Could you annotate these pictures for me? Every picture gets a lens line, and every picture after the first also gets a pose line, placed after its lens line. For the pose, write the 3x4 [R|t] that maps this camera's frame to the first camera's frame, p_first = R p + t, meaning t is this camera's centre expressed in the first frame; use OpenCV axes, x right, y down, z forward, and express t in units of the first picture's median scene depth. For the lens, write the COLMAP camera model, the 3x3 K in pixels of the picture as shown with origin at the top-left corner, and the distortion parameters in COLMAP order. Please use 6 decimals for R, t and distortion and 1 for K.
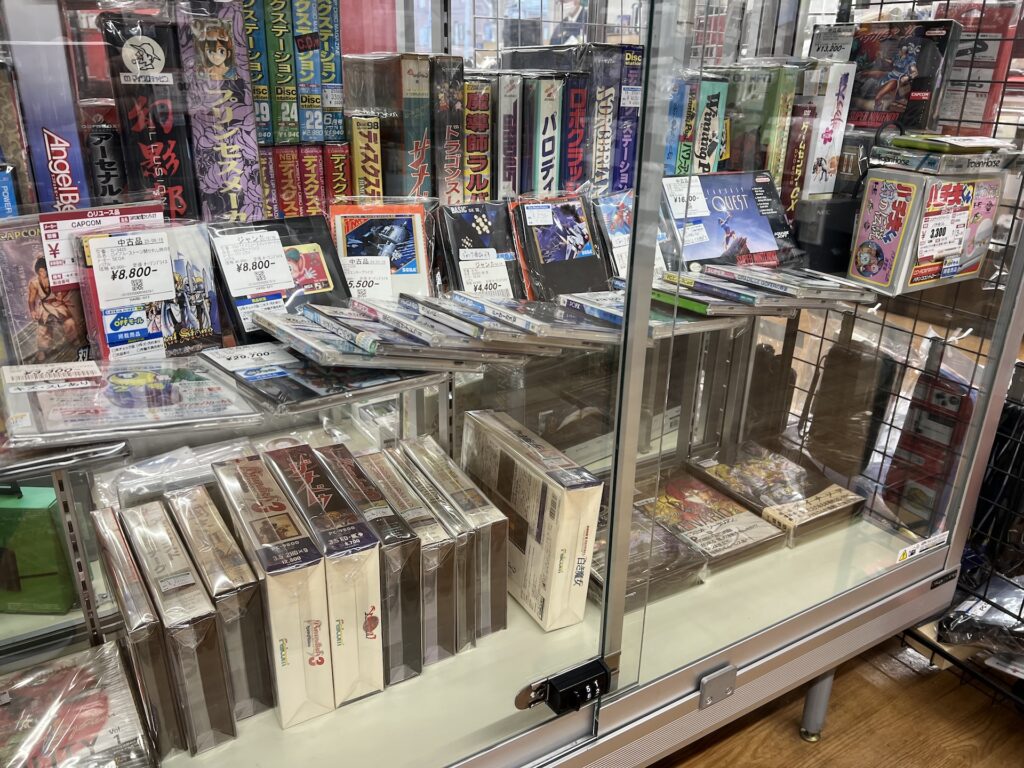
lens RADIAL K [[772.4, 0, 523.3], [0, 772.4, 399.1], [0, 0, 1]] dist [0.047580, -0.085868]
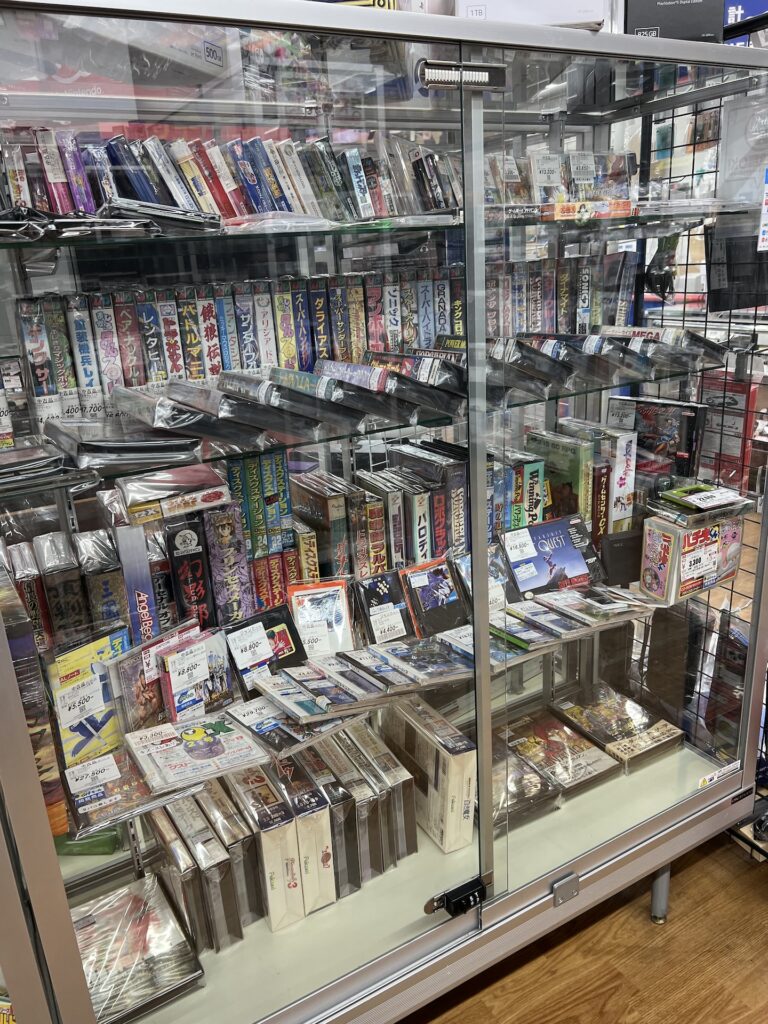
lens RADIAL K [[772.4, 0, 384.0], [0, 772.4, 512.0], [0, 0, 1]] dist [0.047580, -0.085868]
pose [[0.996152, -0.066749, -0.056797, 0.045103], [0.062451, 0.995274, -0.074359, -0.253800], [0.061492, 0.070526, 0.995613, -0.530763]]
